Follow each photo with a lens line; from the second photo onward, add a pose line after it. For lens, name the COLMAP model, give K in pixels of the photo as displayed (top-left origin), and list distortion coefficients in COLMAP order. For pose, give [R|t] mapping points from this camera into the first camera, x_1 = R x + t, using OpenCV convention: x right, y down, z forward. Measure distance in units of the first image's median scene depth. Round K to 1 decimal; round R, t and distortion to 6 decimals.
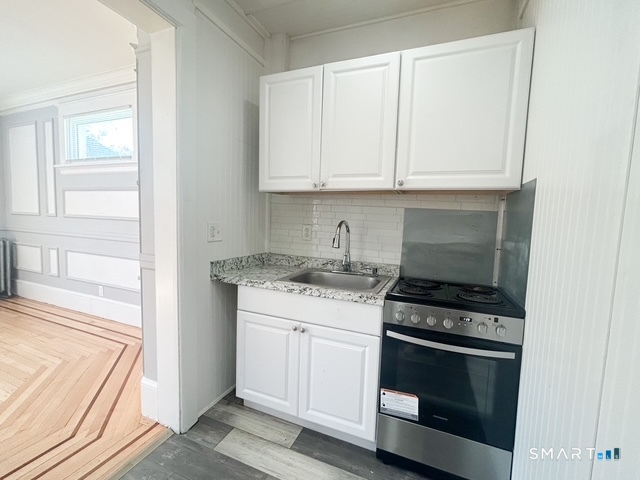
lens RADIAL K [[275.3, 0, 320.0], [0, 275.3, 240.0], [0, 0, 1]] dist [-0.000117, -0.000108]
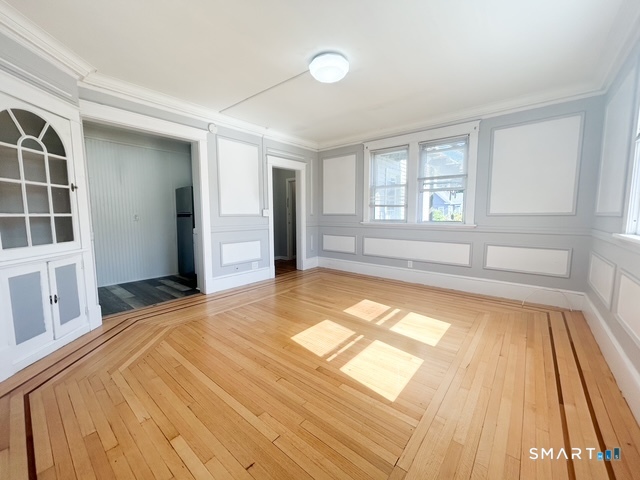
lens RADIAL K [[259.1, 0, 320.0], [0, 259.1, 240.0], [0, 0, 1]] dist [0.002575, 0.000125]
pose [[-0.950403, -0.060219, 0.305135, -2.655492], [-0.001974, 0.982225, 0.187696, -0.220419], [-0.311014, 0.177784, -0.933629, 2.200033]]
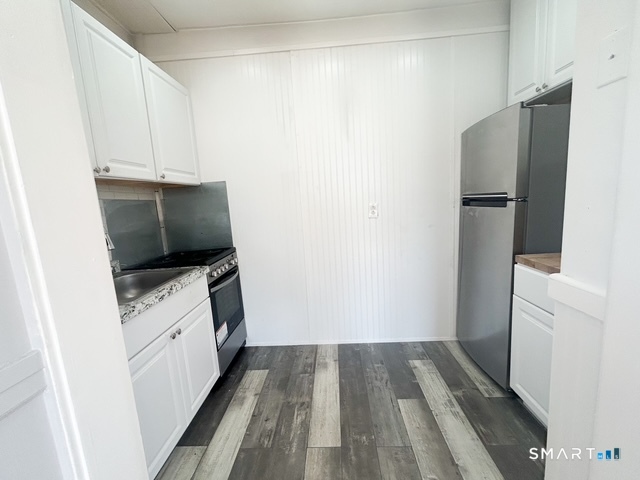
lens RADIAL K [[275.3, 0, 320.0], [0, 275.3, 240.0], [0, 0, 1]] dist [-0.000117, -0.000108]
pose [[-0.325936, -0.154951, 0.932607, -0.992305], [0.134225, 0.968899, 0.207891, -0.094906], [-0.935815, 0.192938, -0.295001, 0.741305]]
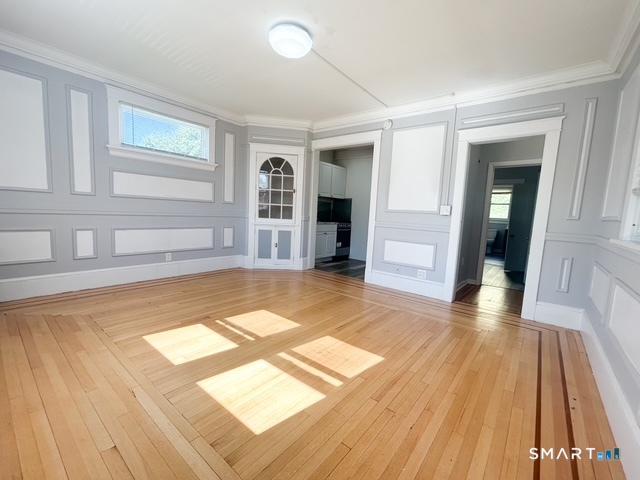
lens RADIAL K [[275.3, 0, 320.0], [0, 275.3, 240.0], [0, 0, 1]] dist [-0.000117, -0.000108]
pose [[0.300861, -0.119127, 0.946198, -3.695220], [0.036986, 0.992879, 0.113244, -0.021625], [-0.952951, 0.000926, 0.303124, -0.102673]]
